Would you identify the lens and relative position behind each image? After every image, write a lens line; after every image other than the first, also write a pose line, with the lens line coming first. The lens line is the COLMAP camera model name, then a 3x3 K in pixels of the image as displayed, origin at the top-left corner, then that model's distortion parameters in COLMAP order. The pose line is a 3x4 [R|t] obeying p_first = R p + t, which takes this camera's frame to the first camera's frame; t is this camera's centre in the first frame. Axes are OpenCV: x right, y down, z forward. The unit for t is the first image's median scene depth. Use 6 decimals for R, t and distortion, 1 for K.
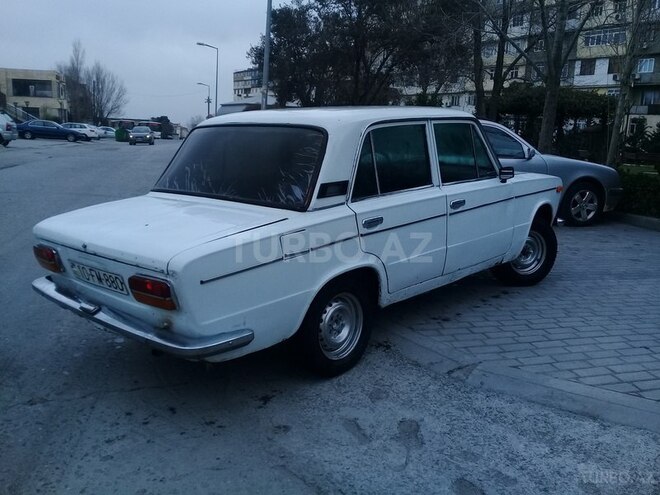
lens RADIAL K [[608.2, 0, 323.1], [0, 608.2, 249.2], [0, 0, 1]] dist [0.082031, -0.168880]
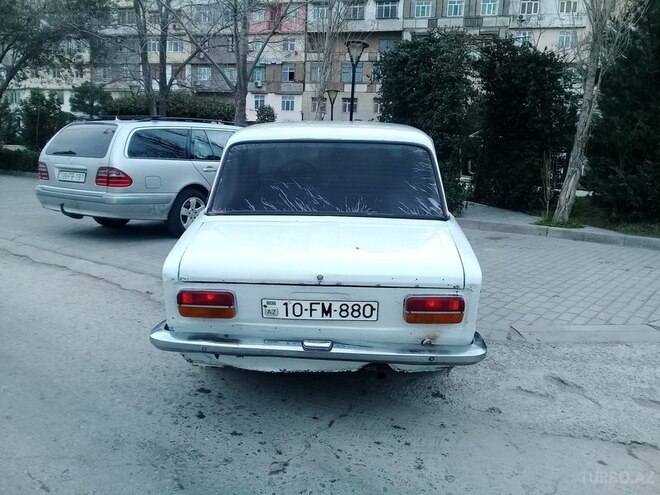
lens RADIAL K [[608.2, 0, 323.1], [0, 608.2, 249.2], [0, 0, 1]] dist [0.082031, -0.168880]
pose [[0.759209, -0.114240, 0.640742, -0.979563], [0.113367, 0.992637, 0.042654, -0.087624], [-0.640897, 0.040256, 0.766571, 0.306612]]
